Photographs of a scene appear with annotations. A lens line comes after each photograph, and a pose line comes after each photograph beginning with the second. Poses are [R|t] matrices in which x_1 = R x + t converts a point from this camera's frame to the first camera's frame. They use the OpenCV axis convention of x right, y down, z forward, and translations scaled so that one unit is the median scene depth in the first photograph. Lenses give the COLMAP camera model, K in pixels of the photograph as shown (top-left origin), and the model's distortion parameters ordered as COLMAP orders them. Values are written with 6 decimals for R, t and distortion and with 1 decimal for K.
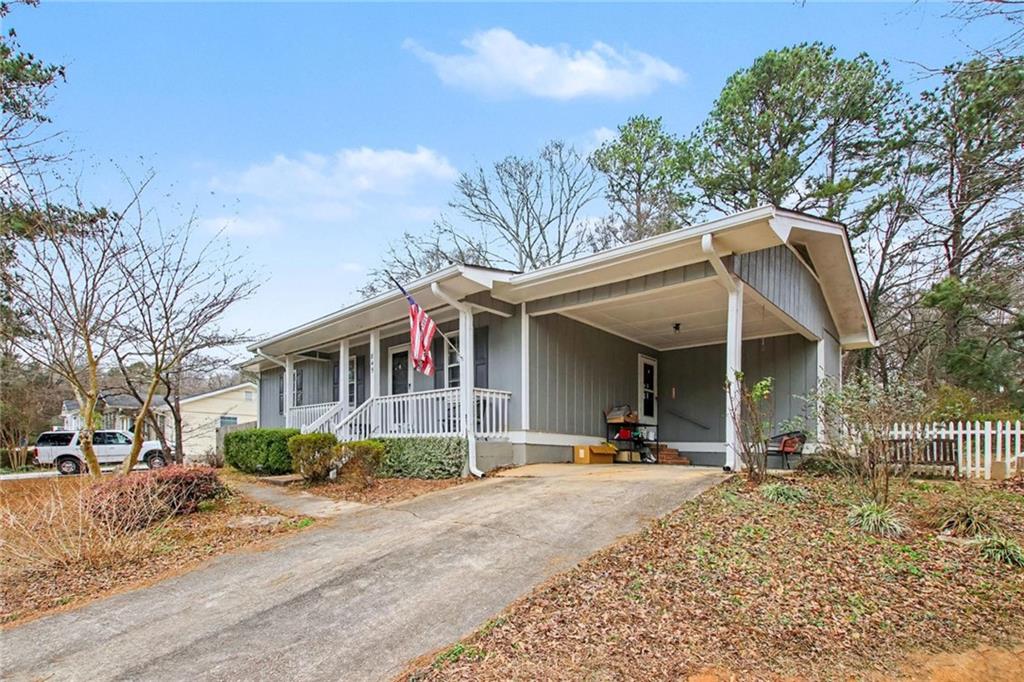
lens RADIAL K [[487.6, 0, 514.8], [0, 487.6, 347.6], [0, 0, 1]] dist [-0.000062, 0.000076]
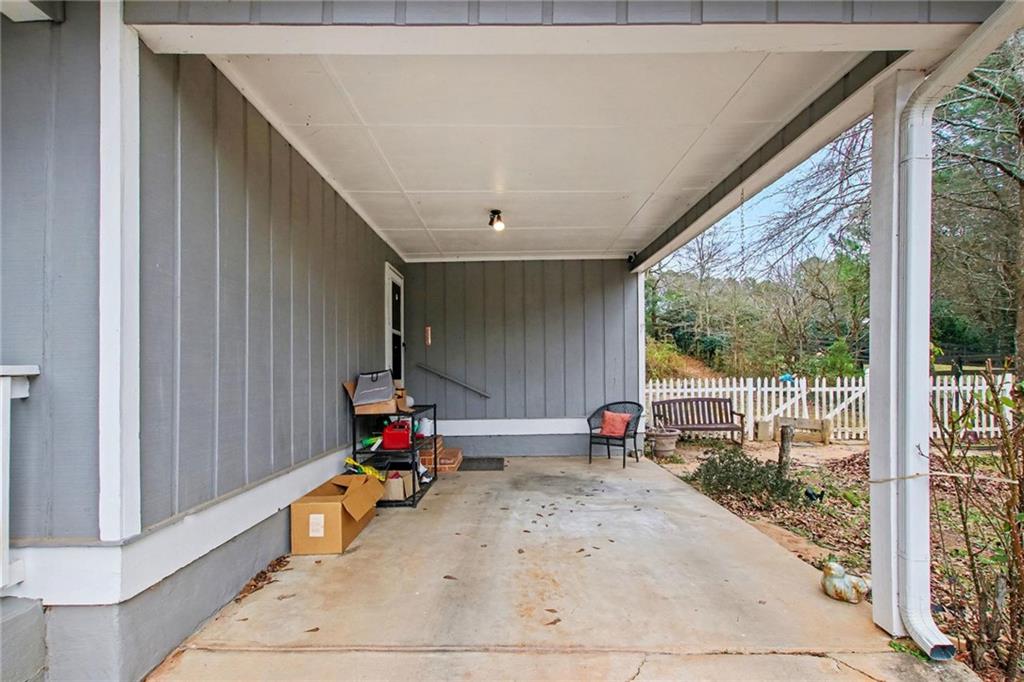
lens RADIAL K [[487.6, 0, 514.8], [0, 487.6, 347.6], [0, 0, 1]] dist [-0.000062, 0.000076]
pose [[0.745120, -0.002047, 0.666928, 0.006056], [-0.113301, 0.985071, 0.129608, 0.023691], [-0.657236, -0.172137, 0.733764, 0.614038]]
